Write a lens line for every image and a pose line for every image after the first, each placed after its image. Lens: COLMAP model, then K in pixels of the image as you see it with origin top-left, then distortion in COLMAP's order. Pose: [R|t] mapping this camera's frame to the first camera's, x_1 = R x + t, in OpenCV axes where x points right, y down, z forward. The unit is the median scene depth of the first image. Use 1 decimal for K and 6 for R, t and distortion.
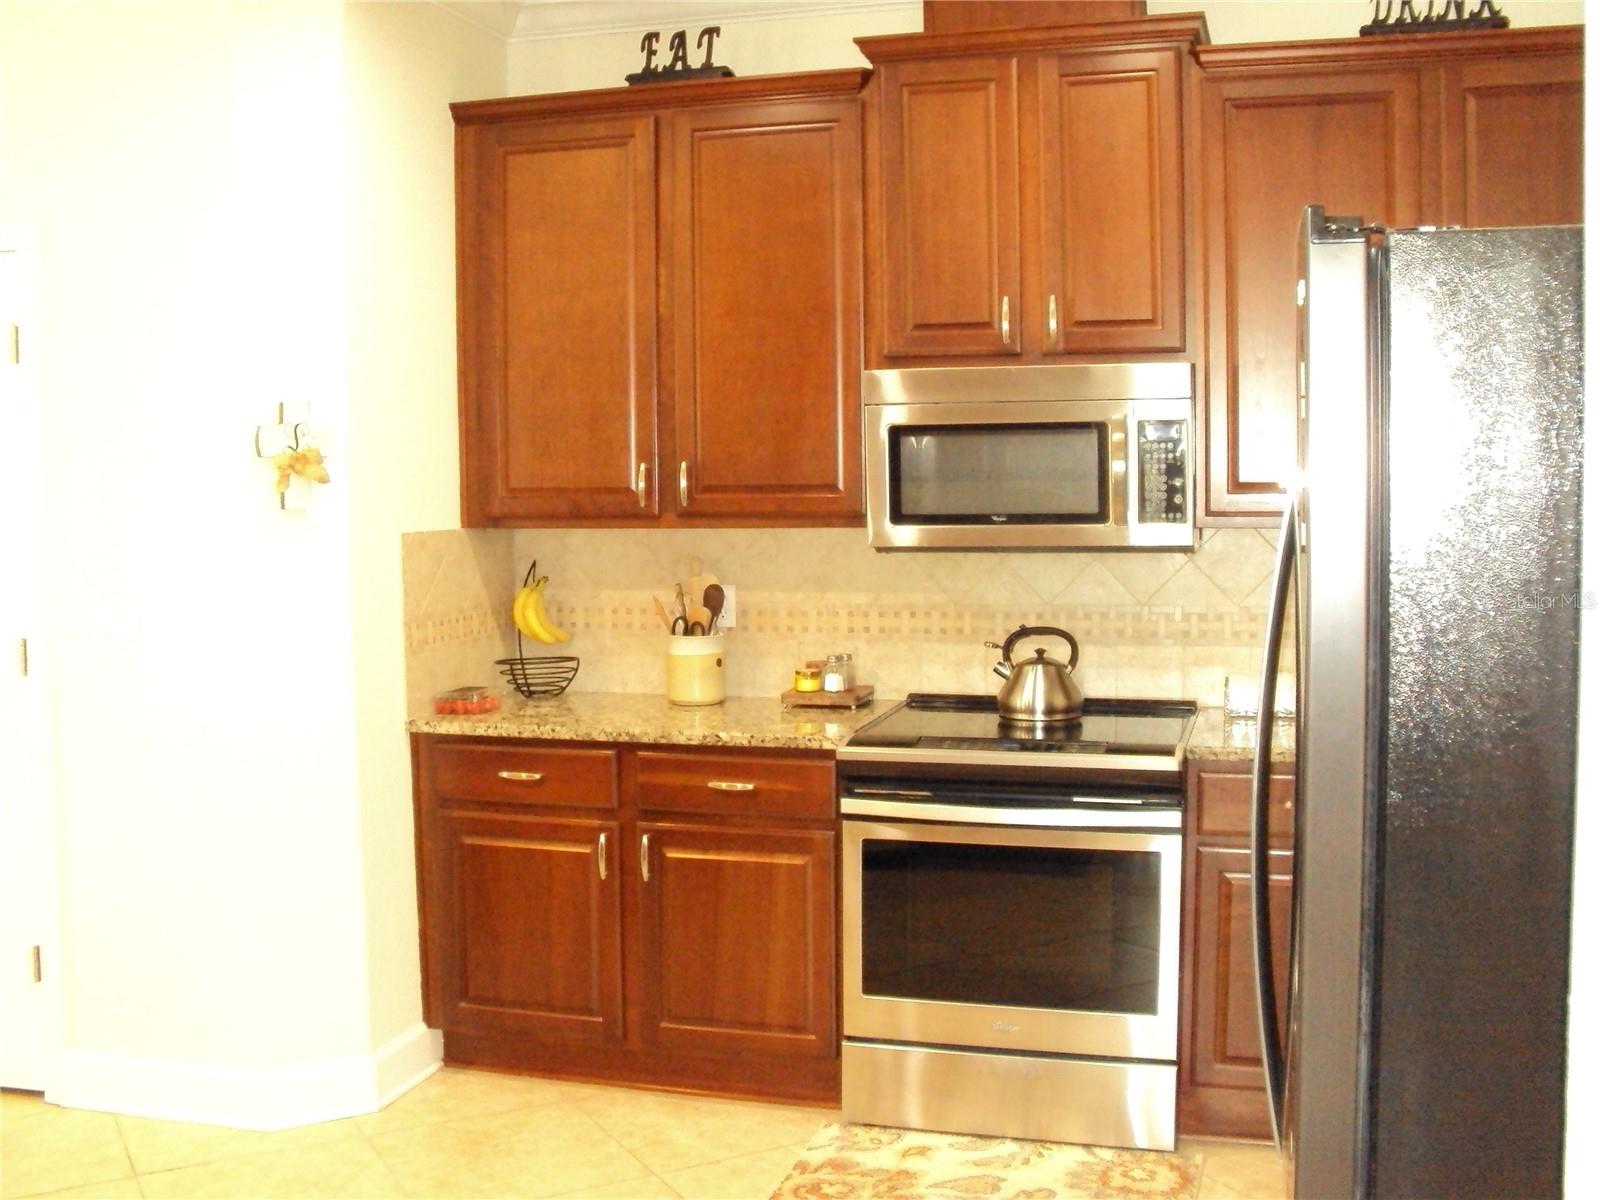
lens RADIAL K [[1723.5, 0, 801.0], [0, 1723.5, 589.7], [0, 0, 1]] dist [-0.160952, 0.000000]
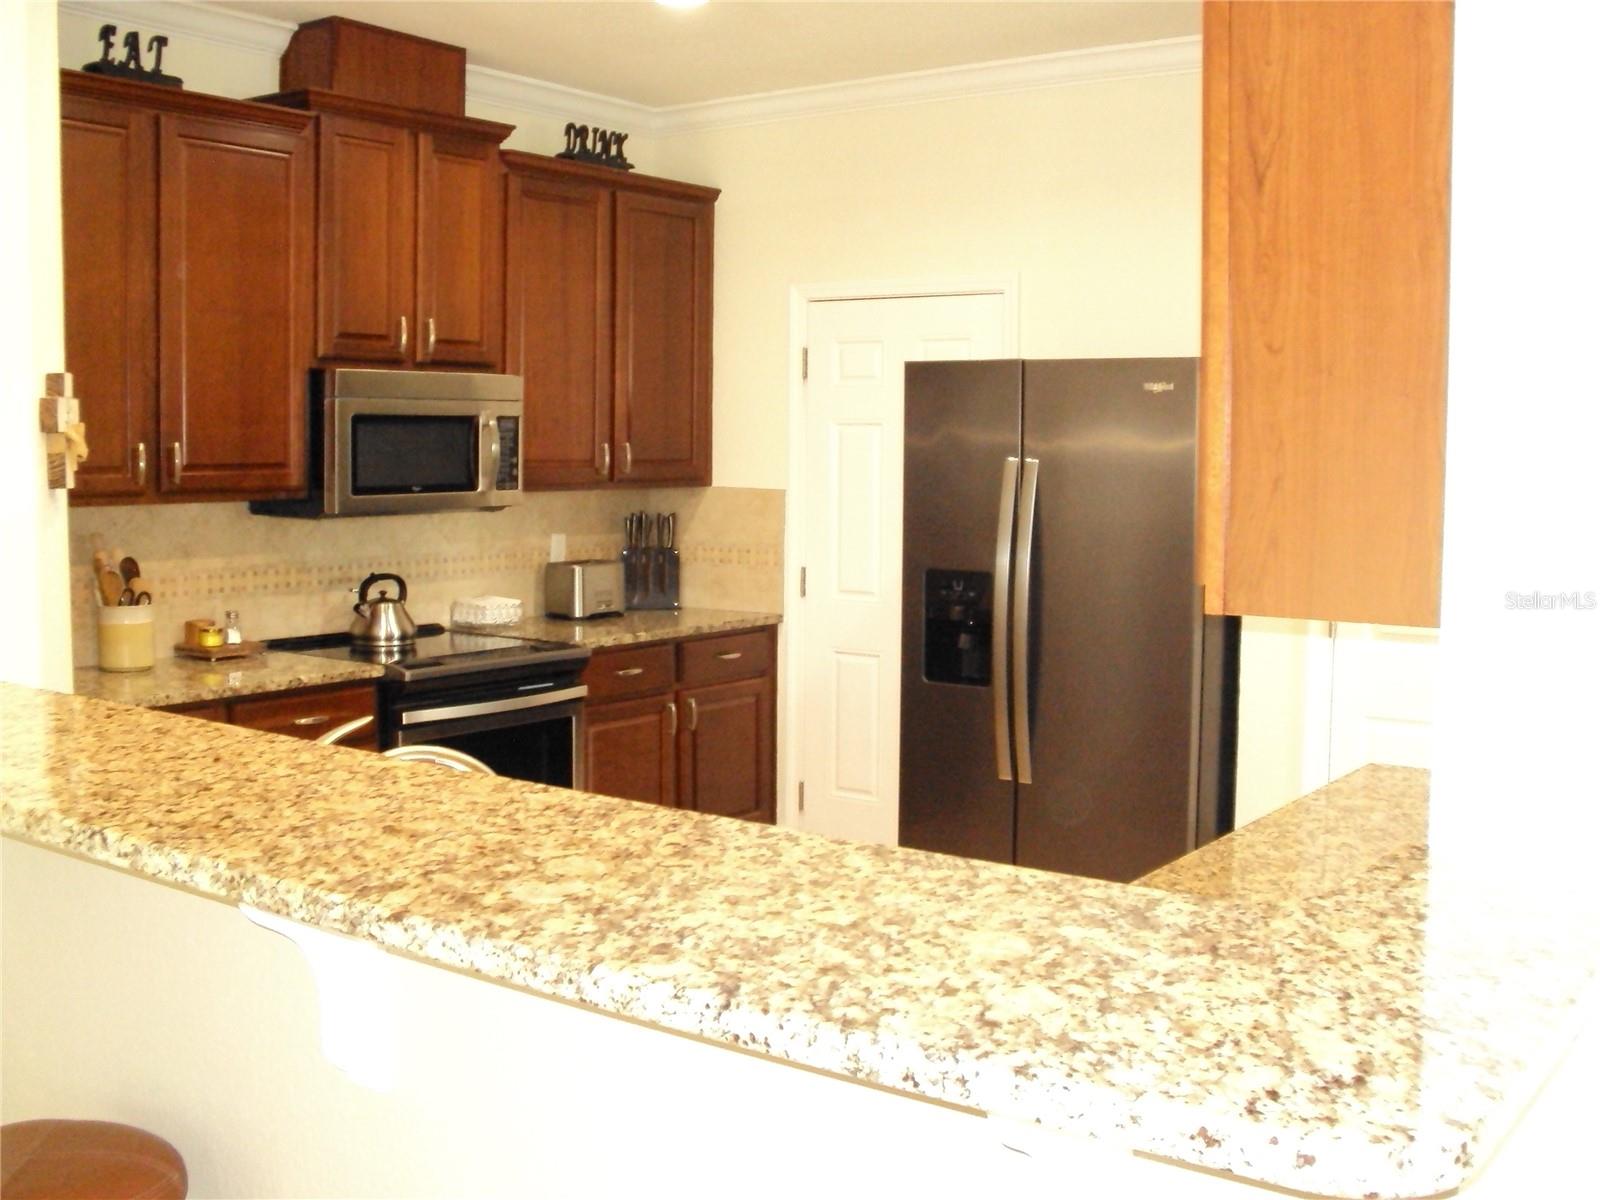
lens RADIAL K [[1723.5, 0, 799.6], [0, 1723.5, 603.8], [0, 0, 1]] dist [-0.160952, 0.000000]
pose [[0.305980, -0.071357, 0.949360, -0.941999], [0.054486, 0.996865, 0.057367, -0.011439], [-0.950478, 0.034174, 0.308908, 0.302198]]
